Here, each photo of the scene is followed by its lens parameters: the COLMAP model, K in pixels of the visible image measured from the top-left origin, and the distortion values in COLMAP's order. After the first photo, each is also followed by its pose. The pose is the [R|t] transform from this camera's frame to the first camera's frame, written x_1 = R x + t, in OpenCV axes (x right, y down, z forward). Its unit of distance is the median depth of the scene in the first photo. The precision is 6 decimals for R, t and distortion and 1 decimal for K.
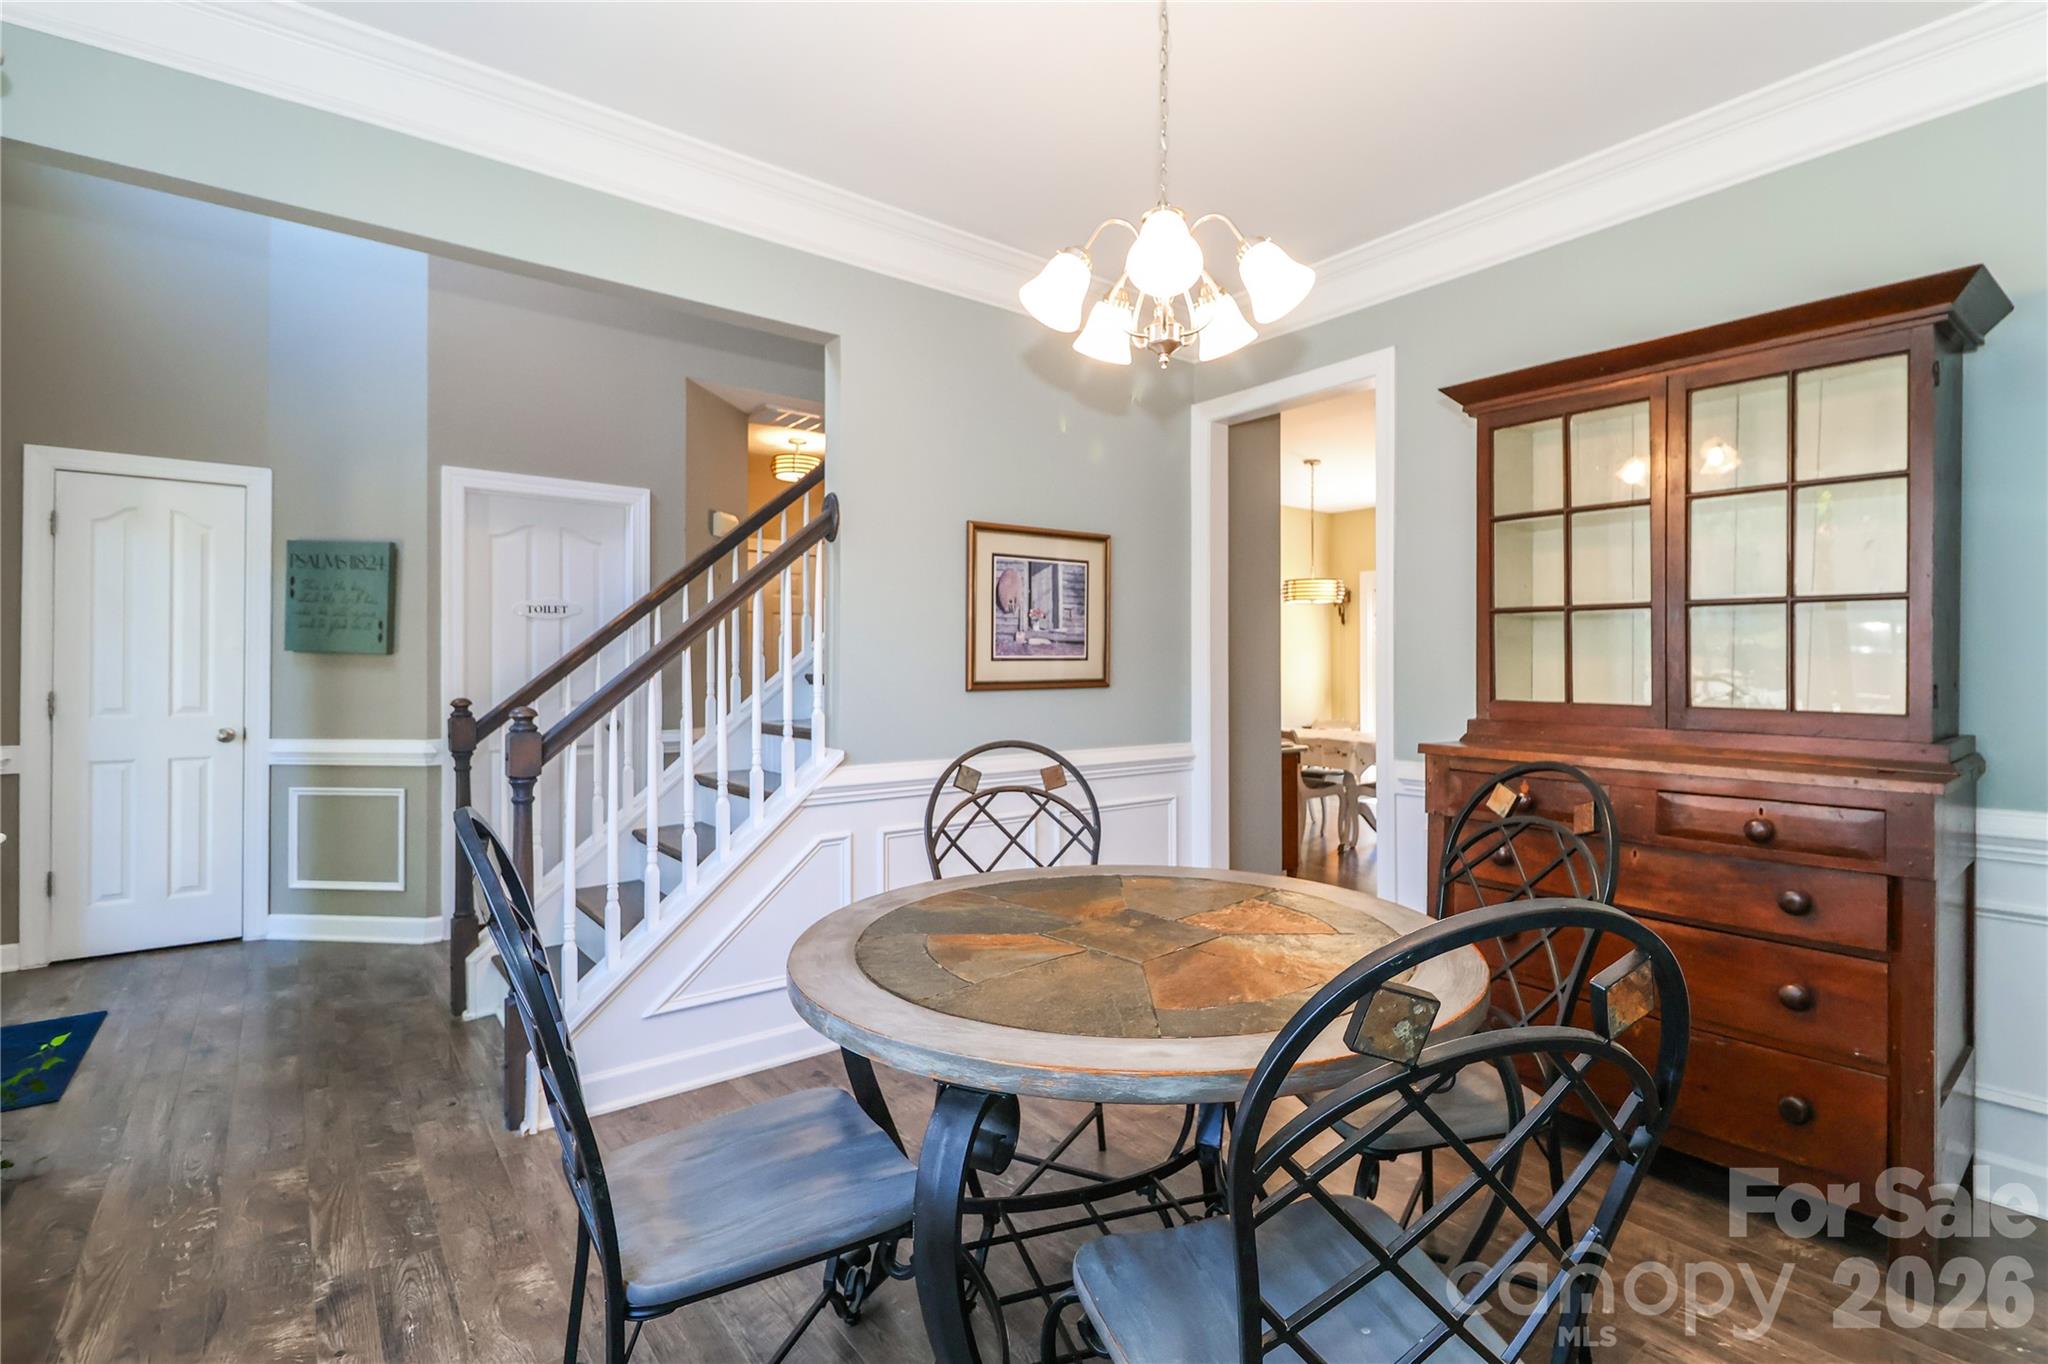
lens RADIAL K [[957.9, 0, 1083.2], [0, 957.9, 667.9], [0, 0, 1]] dist [0.015950, -0.010998]
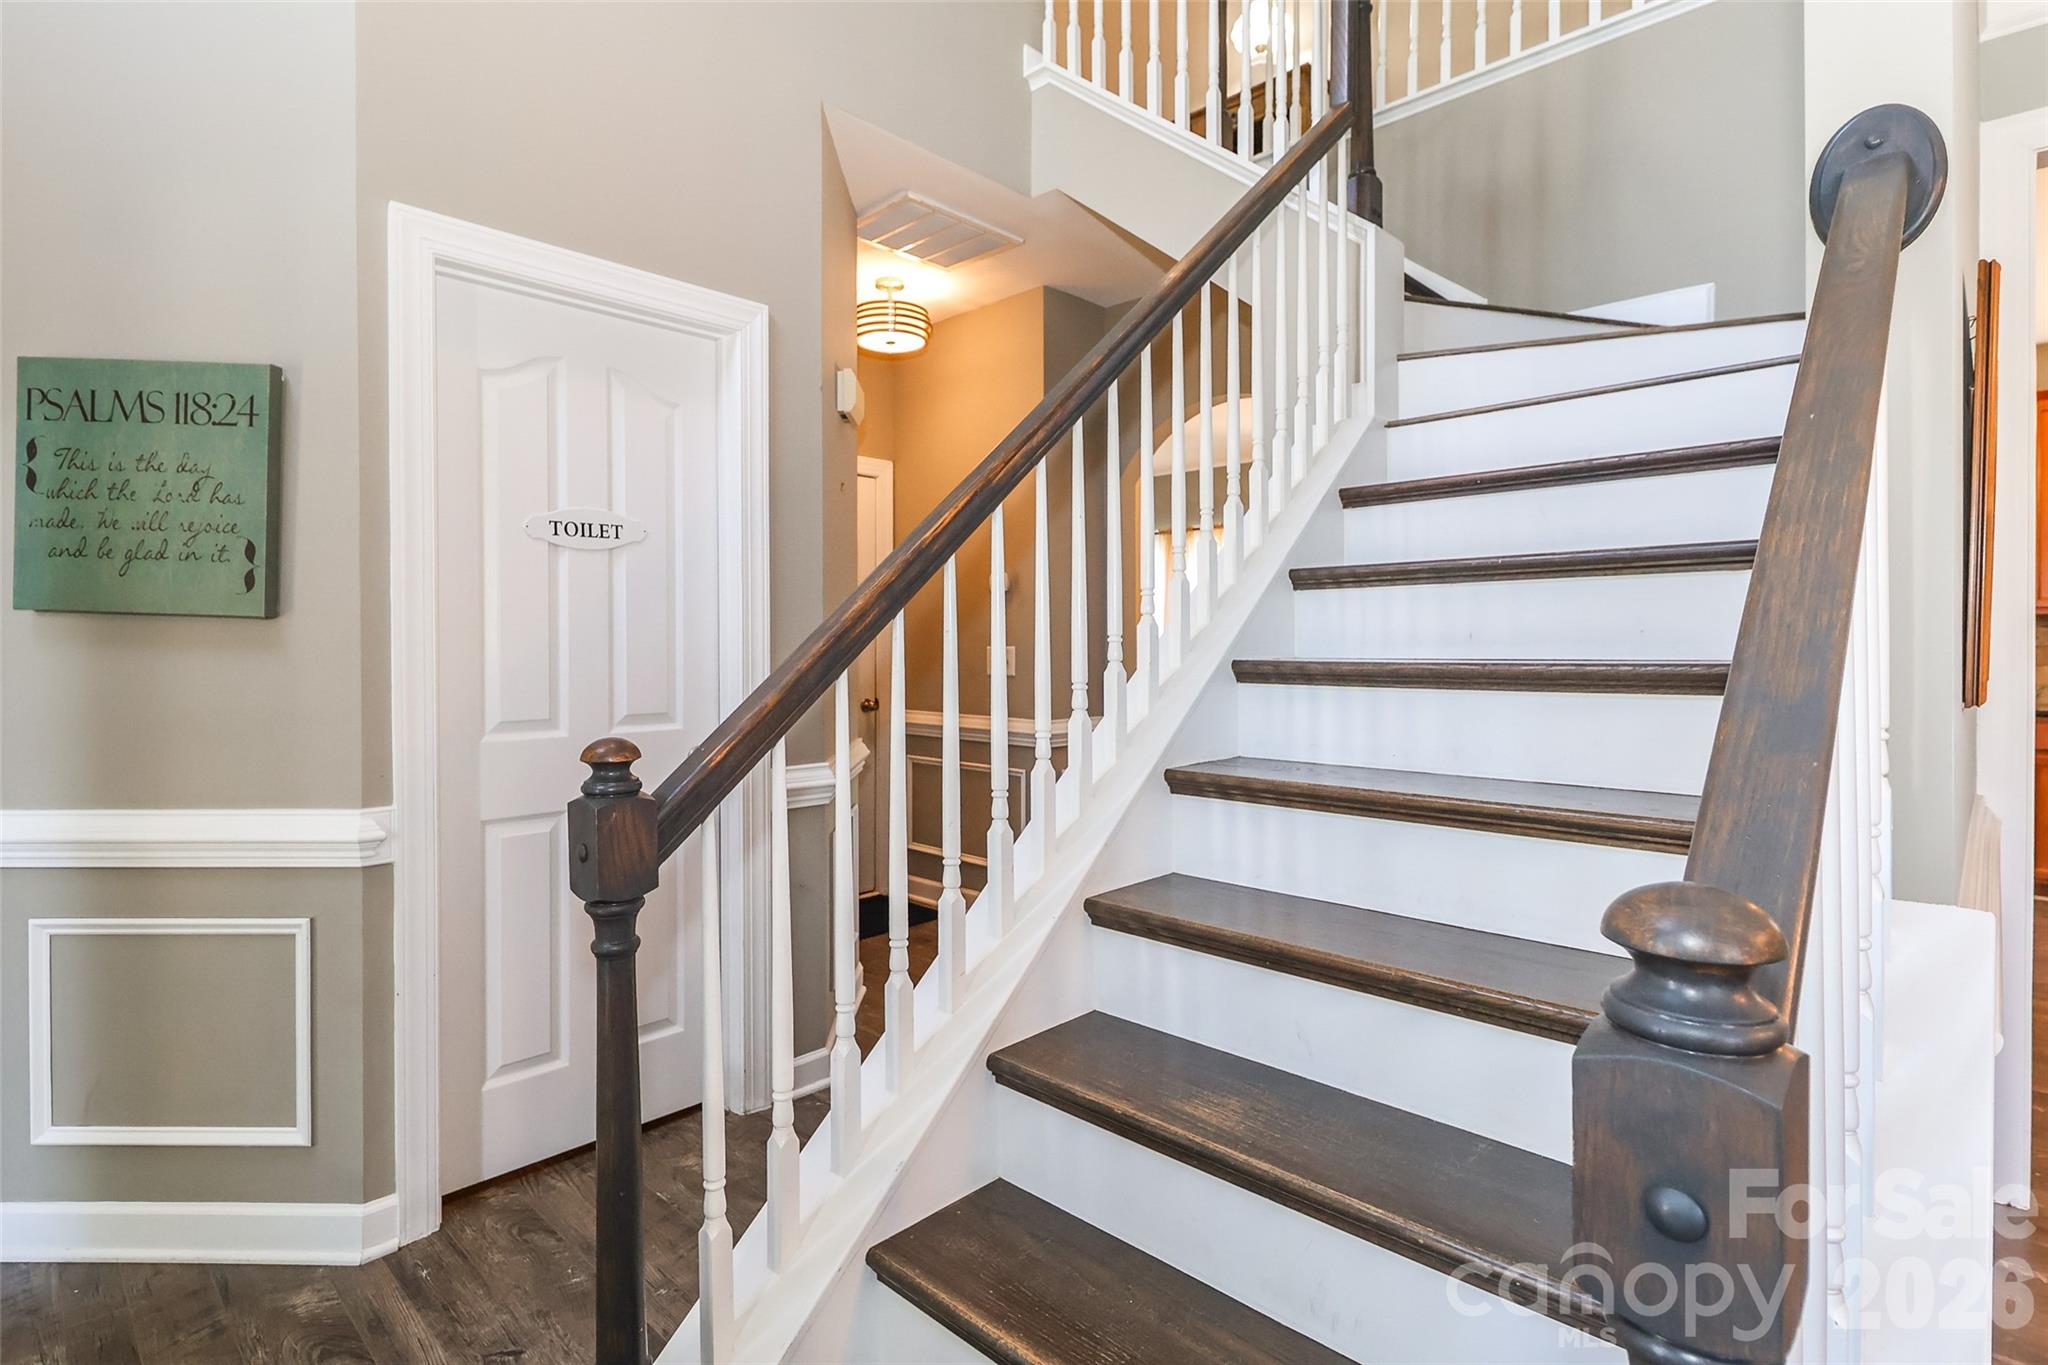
lens RADIAL K [[1006.5, 0, 988.7], [0, 1006.5, 659.5], [0, 0, 1]] dist [0.012508, -0.004555]
pose [[0.995651, -0.002242, 0.093137, -0.434145], [0.001103, 0.999924, 0.012275, -0.000322], [-0.093158, -0.012119, 0.995578, 0.503556]]
